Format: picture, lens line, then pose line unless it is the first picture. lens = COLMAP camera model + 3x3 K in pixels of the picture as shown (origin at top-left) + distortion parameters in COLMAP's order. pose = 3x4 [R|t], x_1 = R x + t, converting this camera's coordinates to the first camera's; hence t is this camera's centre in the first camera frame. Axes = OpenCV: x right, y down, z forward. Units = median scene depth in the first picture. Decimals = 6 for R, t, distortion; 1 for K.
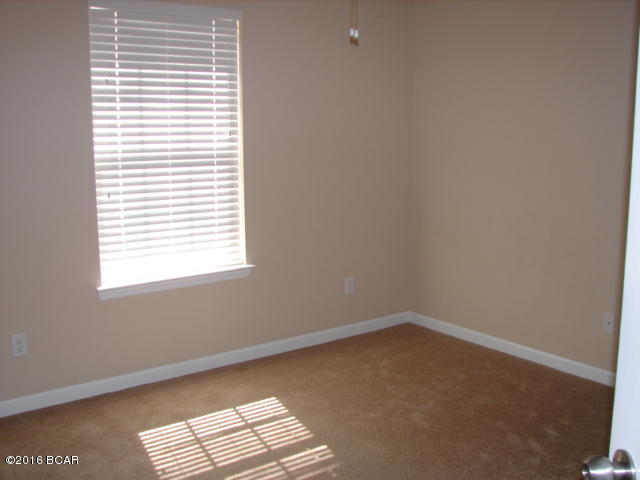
lens RADIAL K [[736.2, 0, 320.0], [0, 736.2, 240.0], [0, 0, 1]] dist [-0.091327, -0.004189]
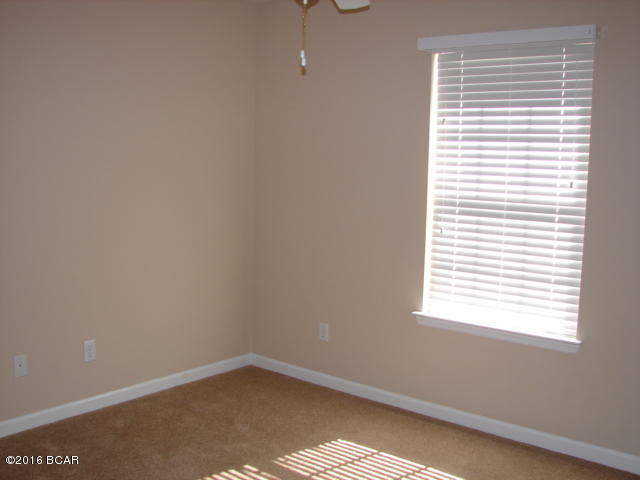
lens RADIAL K [[741.5, 0, 320.0], [0, 741.5, 240.0], [0, 0, 1]] dist [0.007716, 0.004966]
pose [[0.213892, 0.116986, -0.969827, 0.694889], [-0.187175, 0.979316, 0.076849, -0.093060], [0.958757, 0.165090, 0.231365, 0.574871]]
